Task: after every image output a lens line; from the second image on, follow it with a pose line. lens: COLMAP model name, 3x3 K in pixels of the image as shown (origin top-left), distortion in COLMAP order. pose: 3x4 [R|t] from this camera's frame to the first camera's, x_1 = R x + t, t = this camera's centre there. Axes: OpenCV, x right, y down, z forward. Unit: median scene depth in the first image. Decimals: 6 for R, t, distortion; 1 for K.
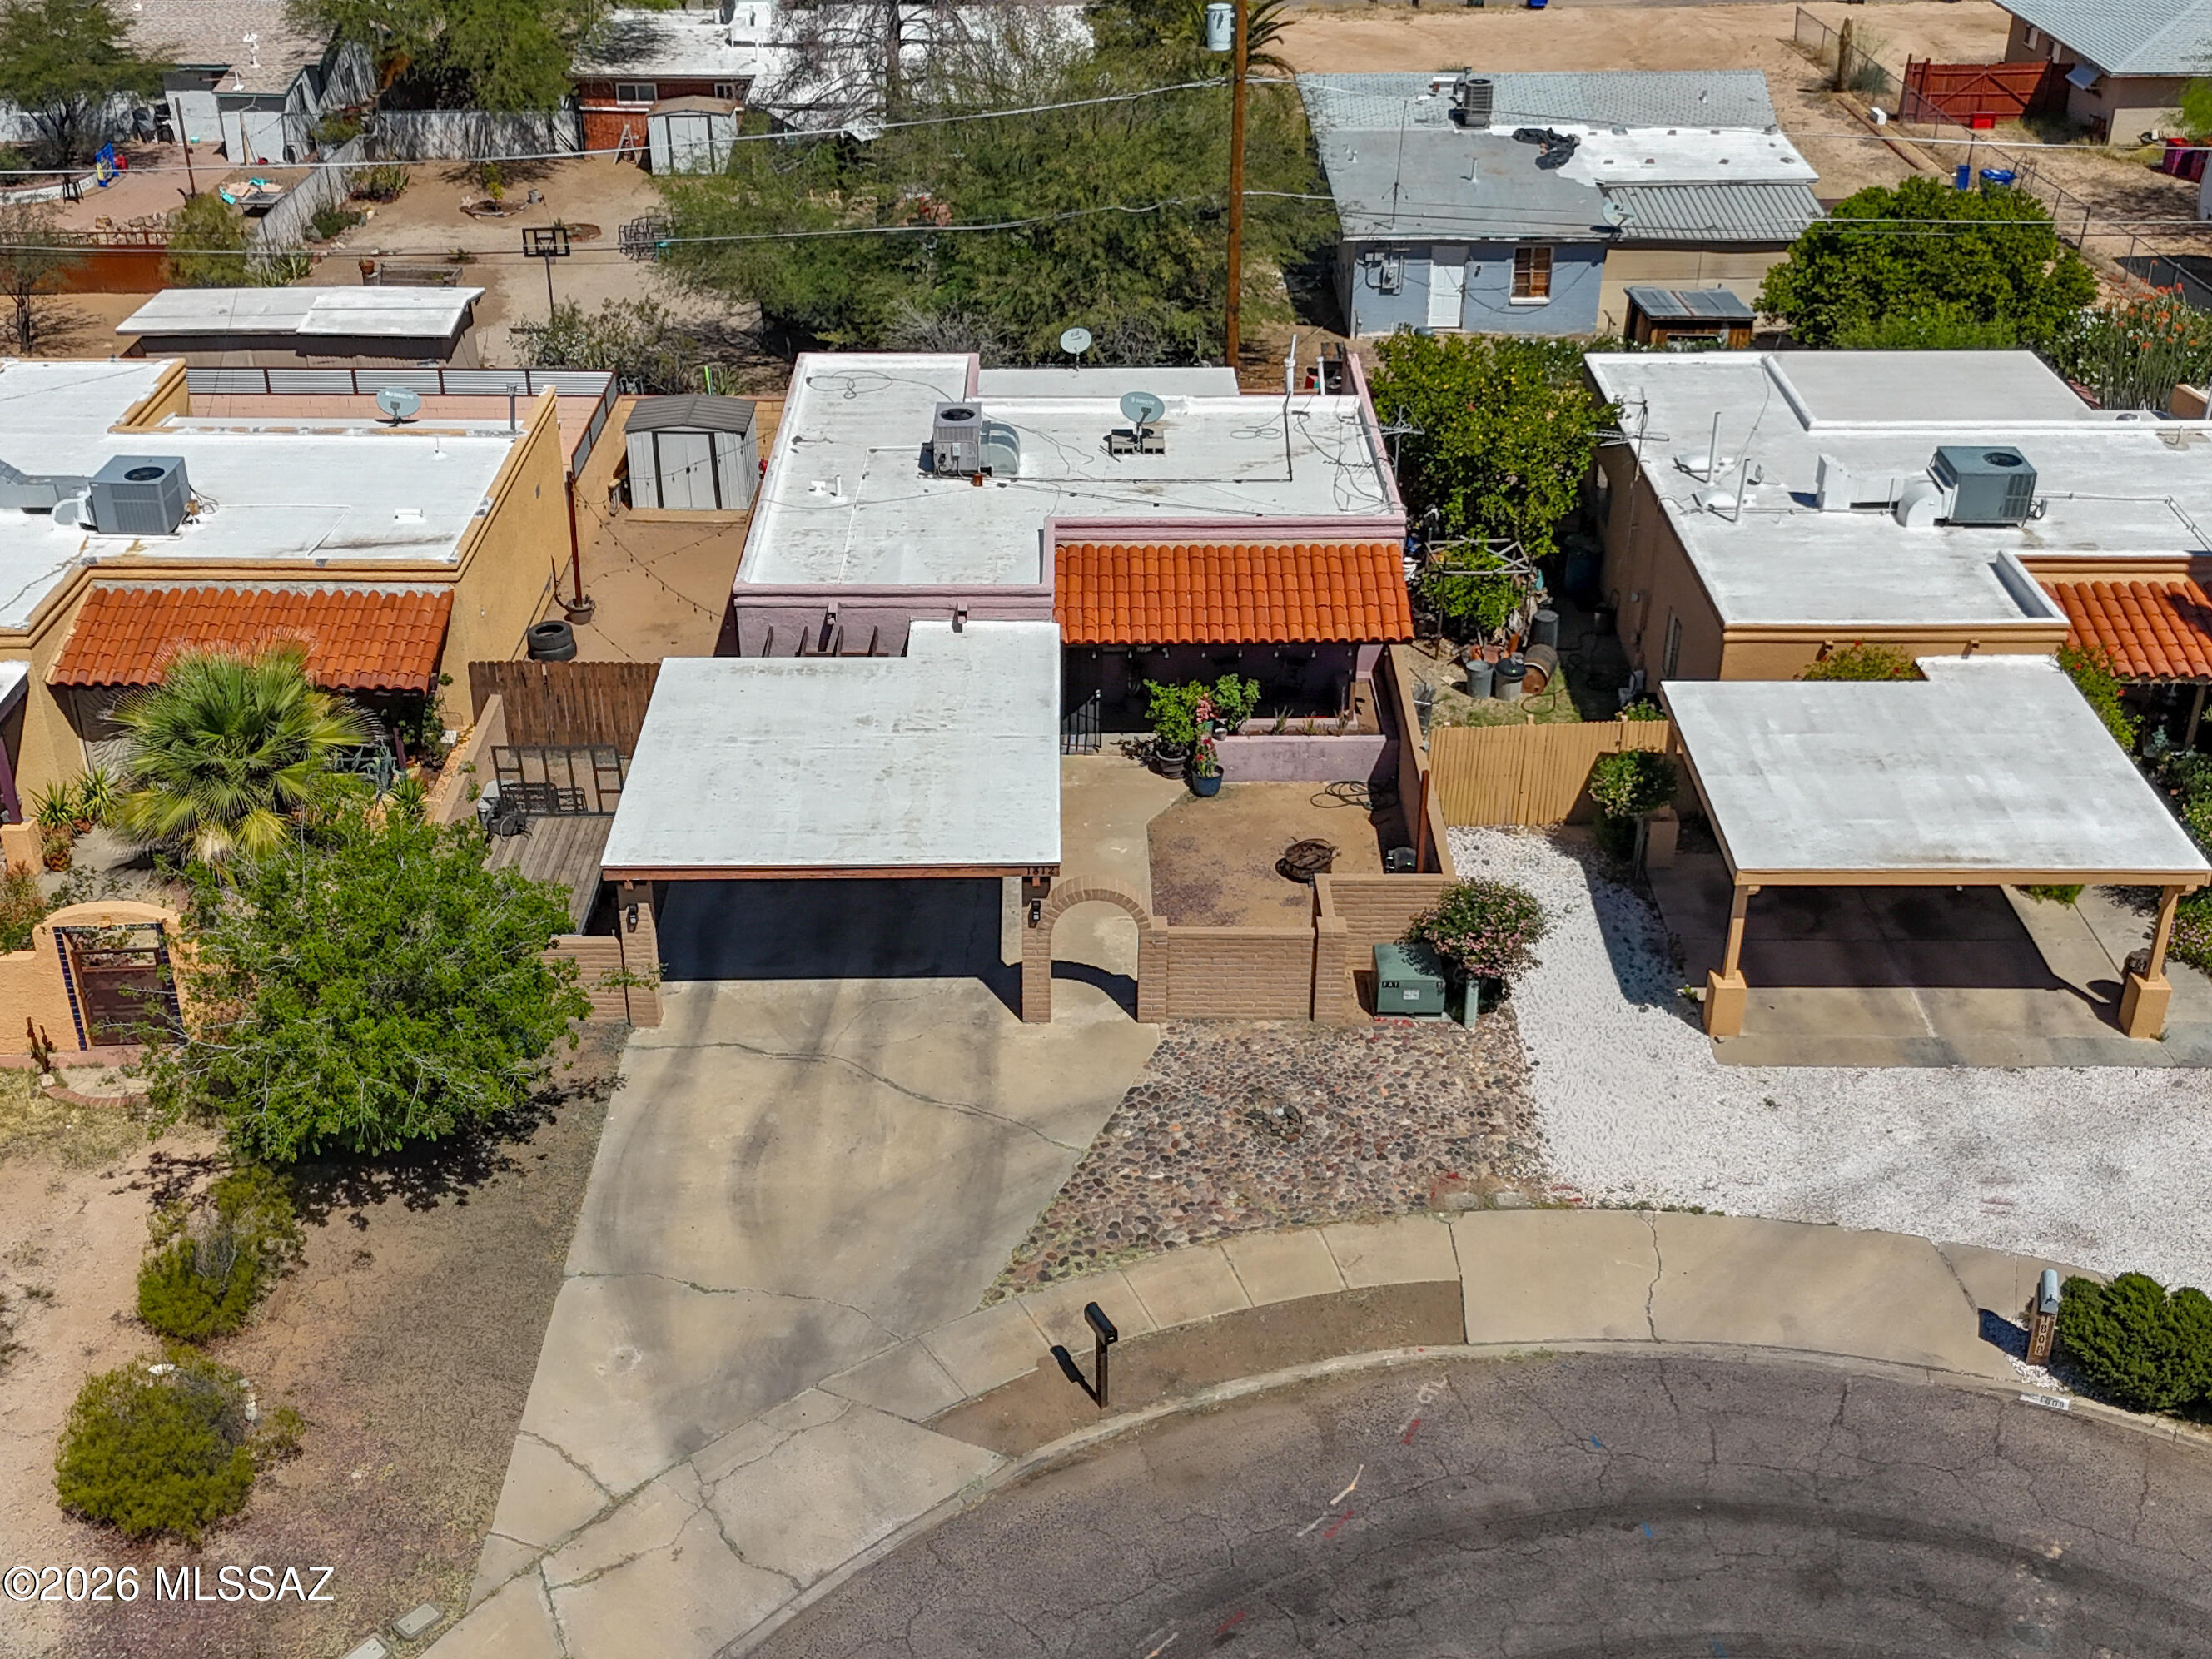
lens RADIAL K [[2395.1, 0, 1094.1], [0, 2395.1, 770.2], [0, 0, 1]] dist [0.129101, -0.299535]
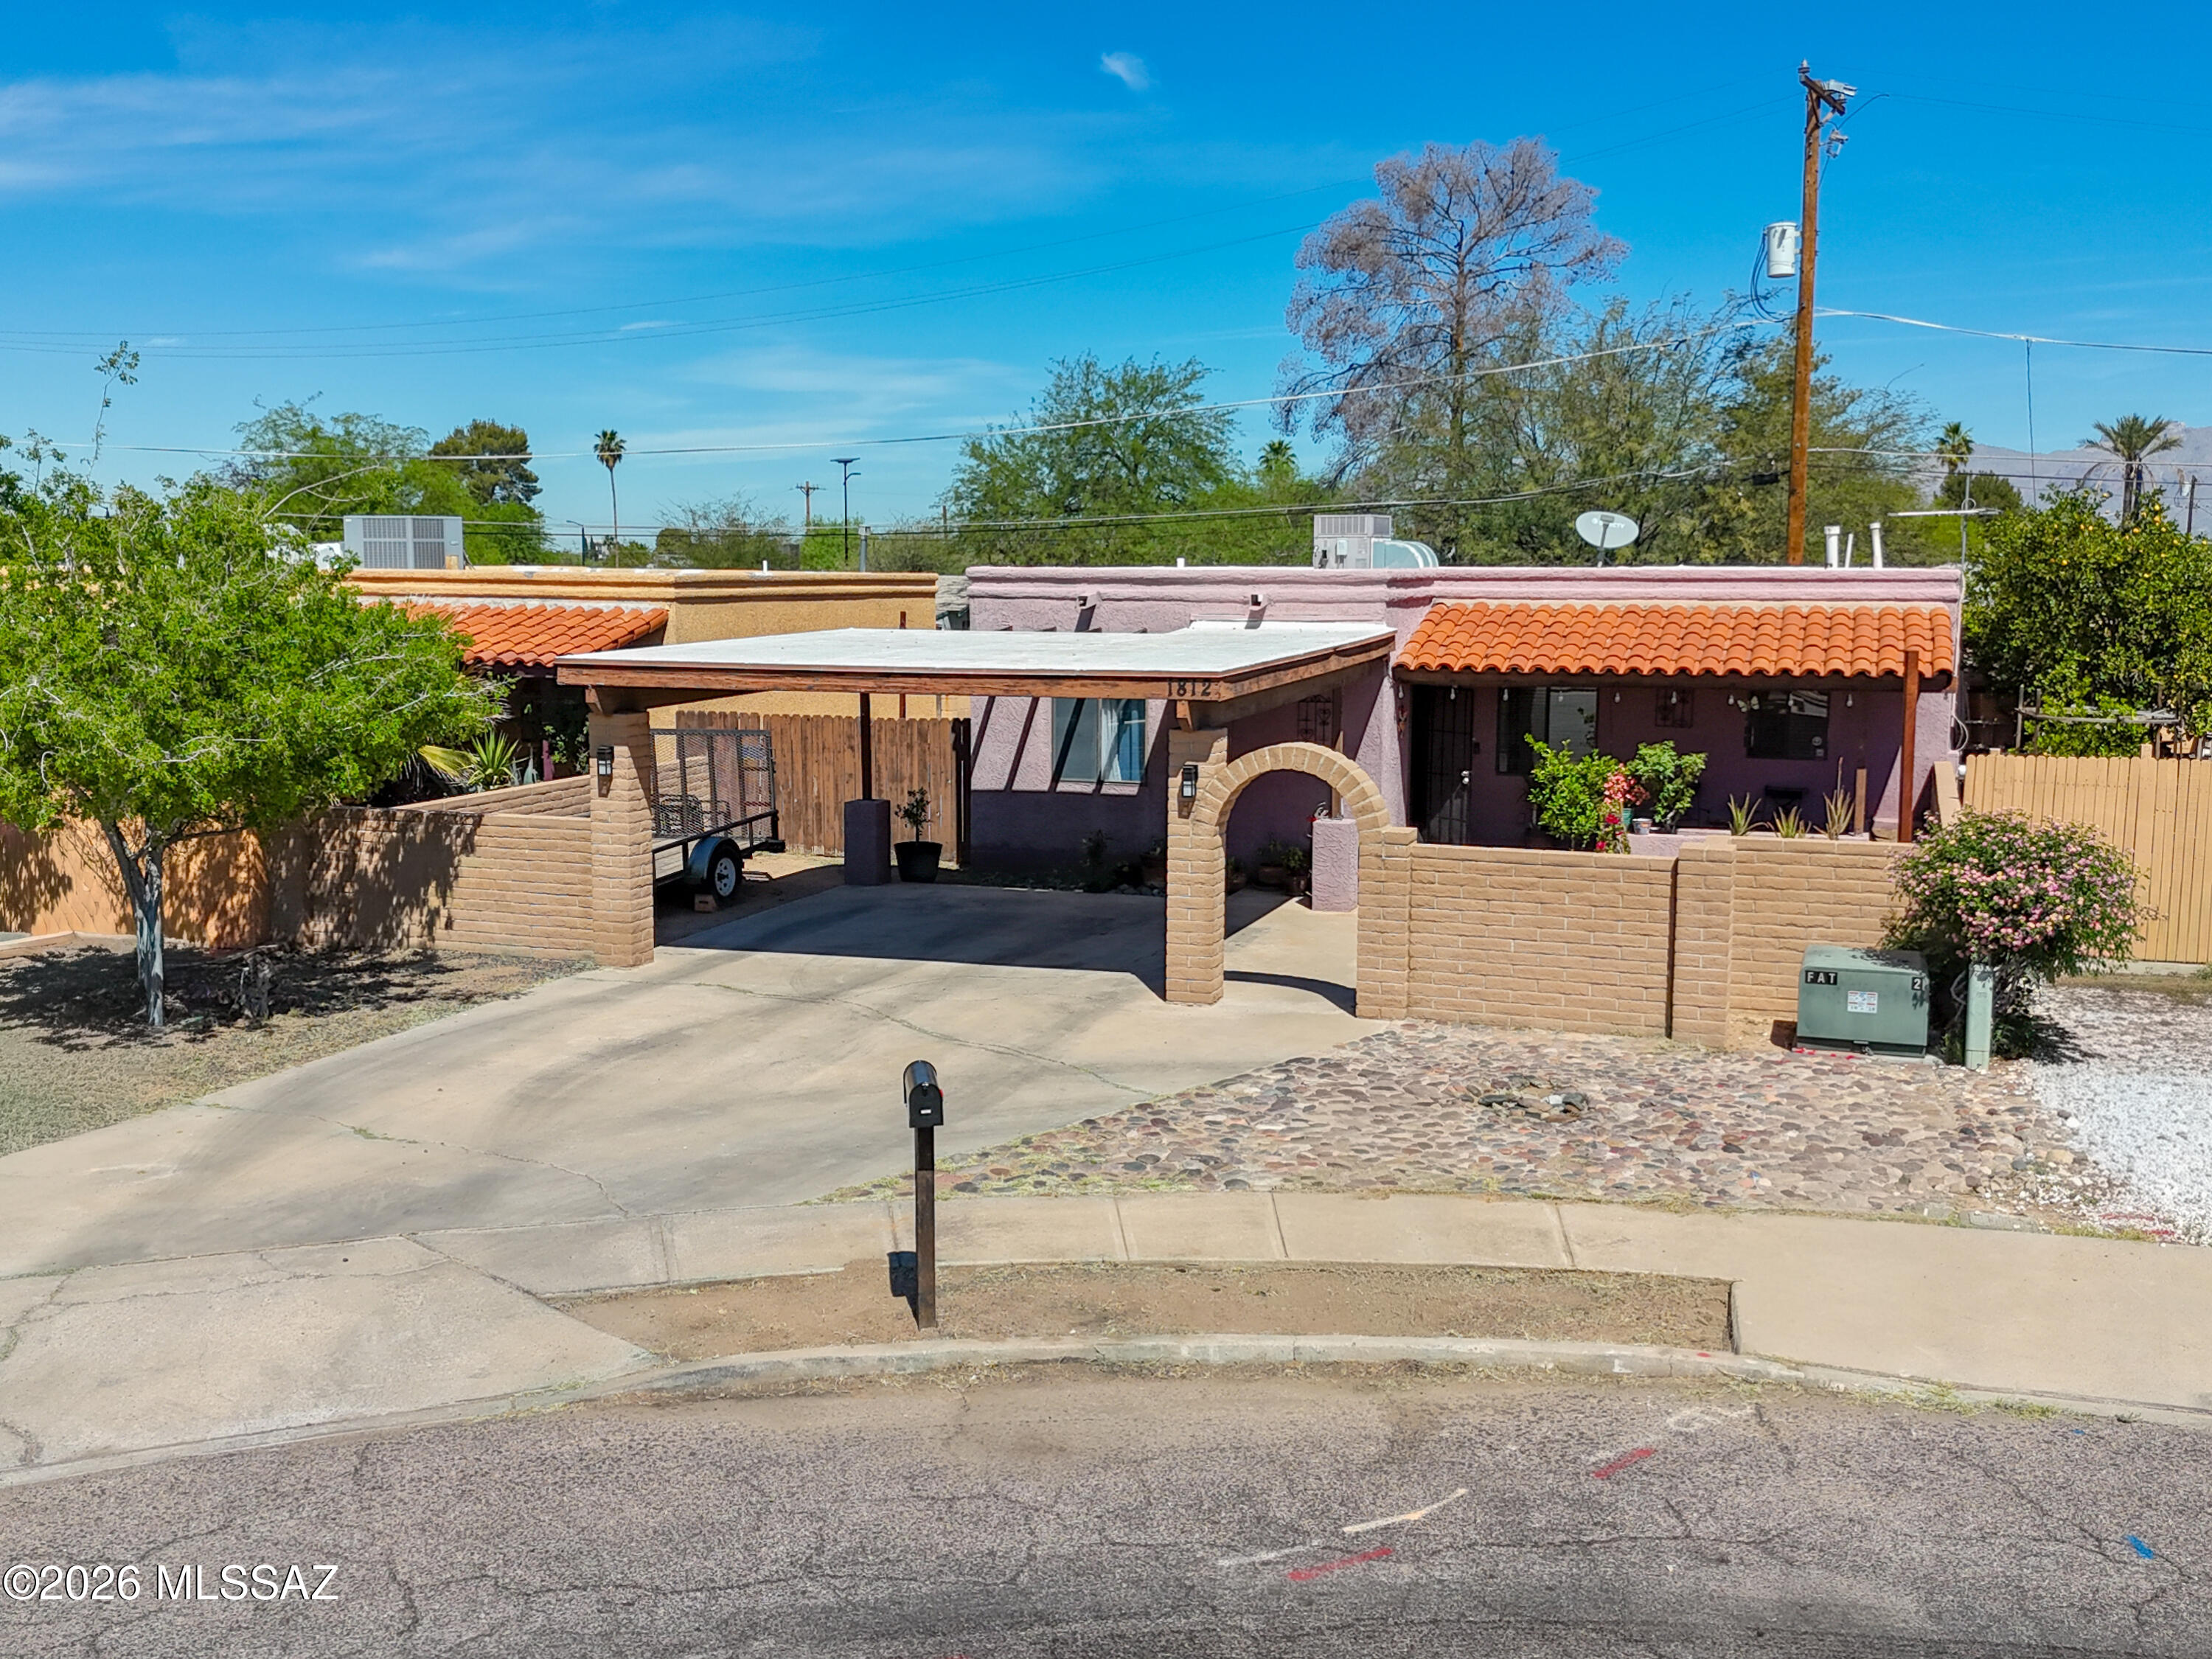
lens RADIAL K [[2178.9, 0, 1106.0], [0, 2178.9, 829.5], [0, 0, 1]] dist [0.115489, -0.235928]
pose [[0.944032, 0.039882, -0.327435, 0.142167], [-0.154703, 0.930250, -0.332720, 0.267052], [0.291326, 0.364753, 0.884355, 0.536633]]
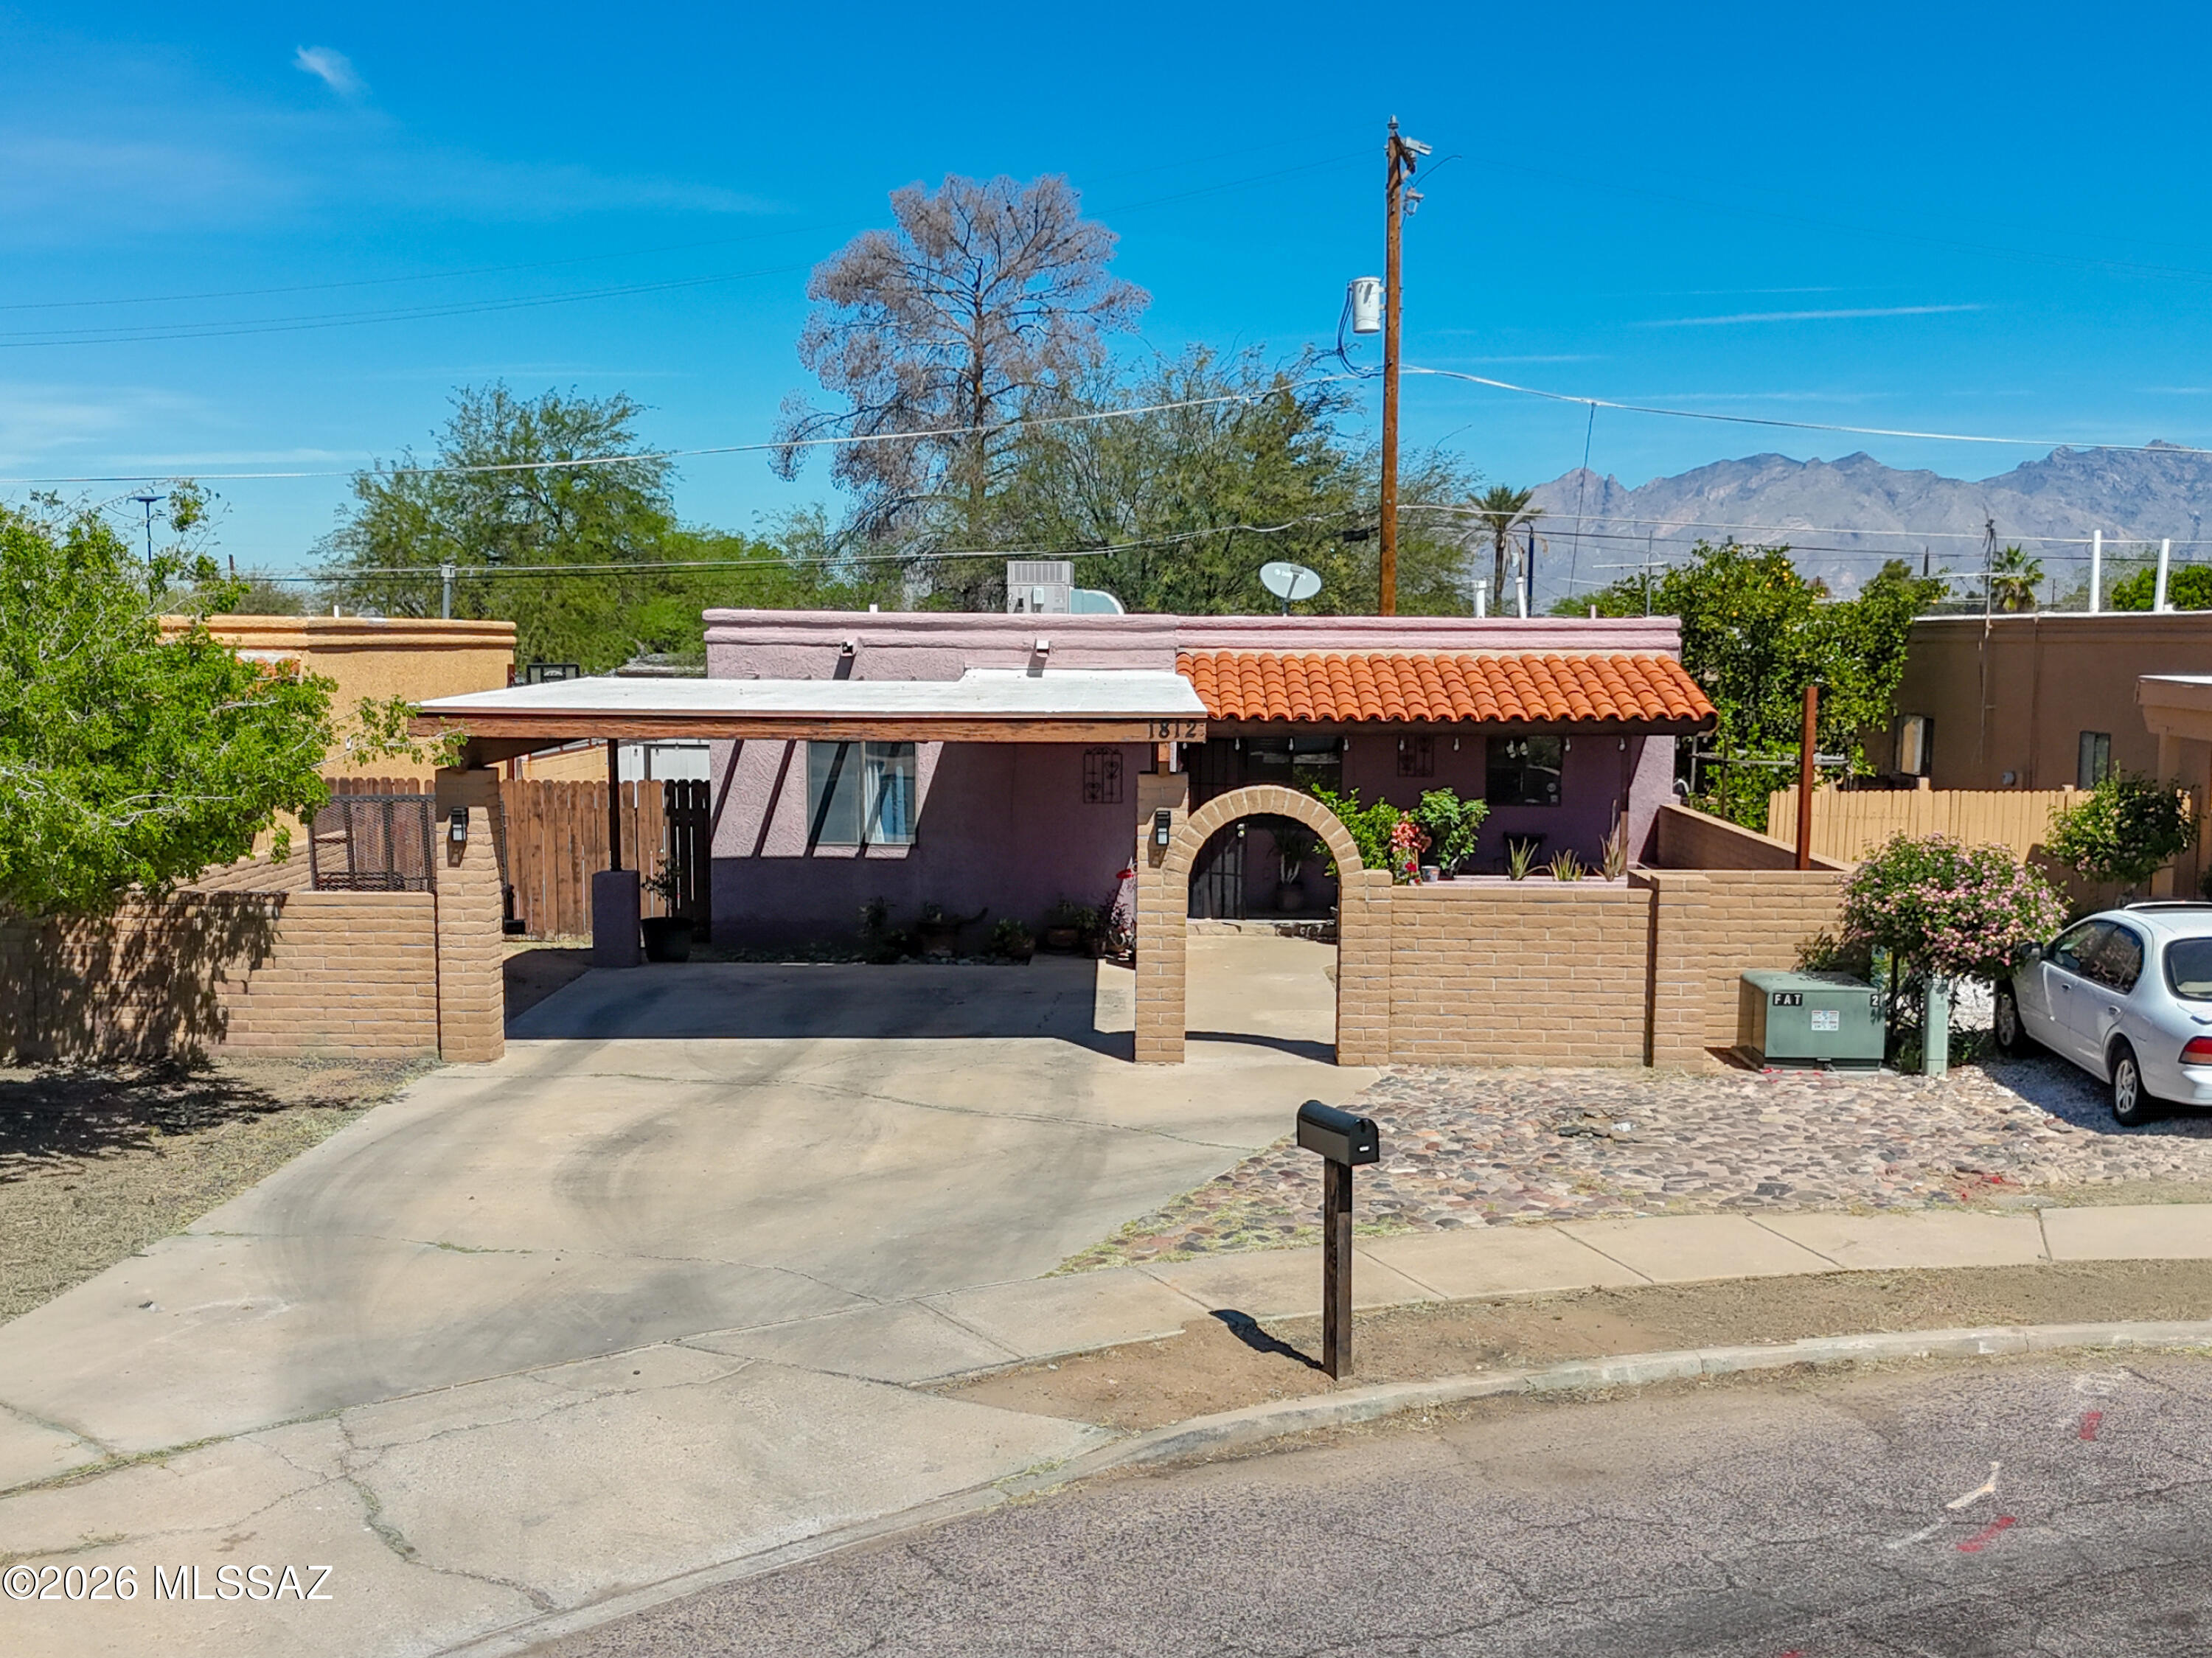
lens RADIAL K [[2366.0, 0, 1132.9], [0, 2366.0, 901.1], [0, 0, 1]] dist [0.129781, -0.314292]
pose [[0.999859, 0.004106, -0.016255, -0.022886], [-0.009779, 0.930370, -0.366491, 0.294976], [0.013619, 0.366599, 0.930279, 0.501576]]
